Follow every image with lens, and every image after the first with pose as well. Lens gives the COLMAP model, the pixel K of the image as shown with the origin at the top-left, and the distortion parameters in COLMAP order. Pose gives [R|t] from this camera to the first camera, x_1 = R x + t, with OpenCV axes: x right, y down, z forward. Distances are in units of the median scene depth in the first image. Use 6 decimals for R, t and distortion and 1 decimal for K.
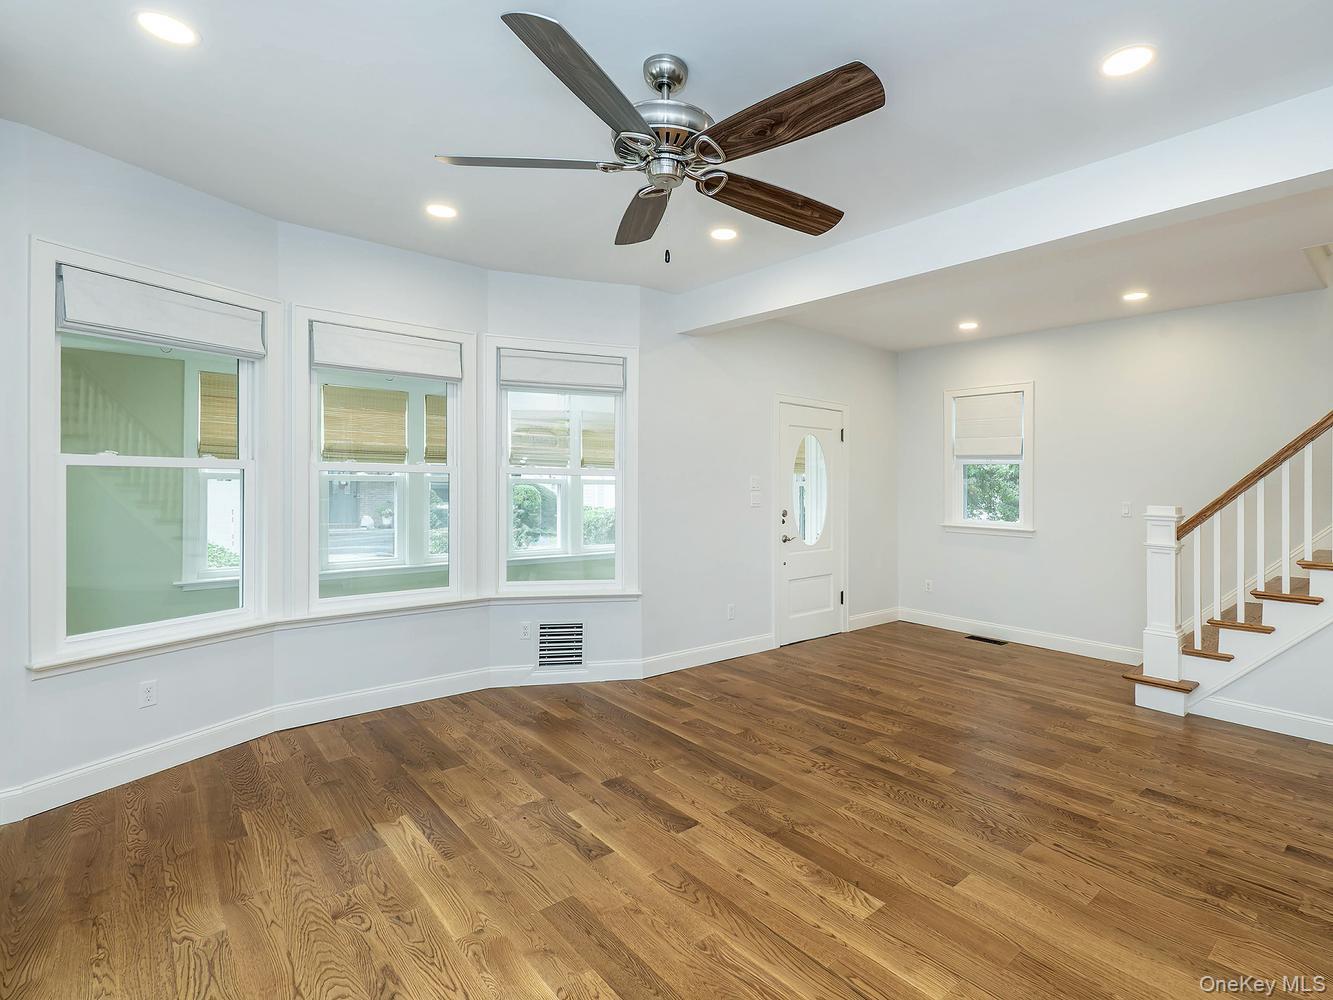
lens RADIAL K [[650.4, 0, 711.3], [0, 650.4, 464.4], [0, 0, 1]] dist [0.010862, -0.002973]
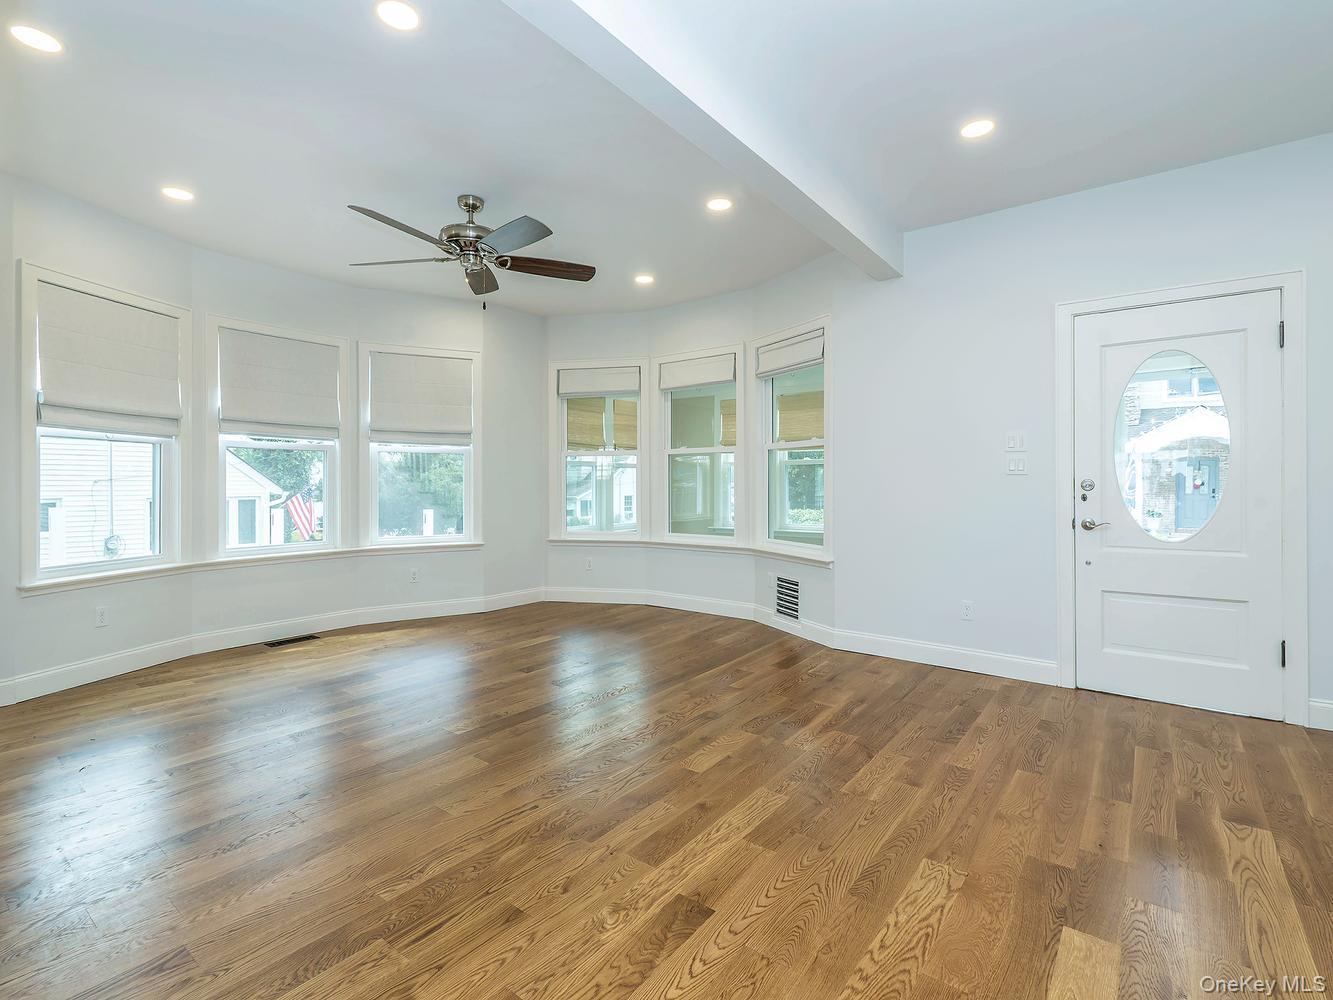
lens RADIAL K [[650.4, 0, 664.2], [0, 650.4, 492.3], [0, 0, 1]] dist [0.010862, -0.002973]
pose [[0.187001, 0.001416, -0.982359, 0.904751], [0.031912, 0.999462, 0.007515, 0.085009], [0.981841, -0.032755, 0.186856, 0.631374]]
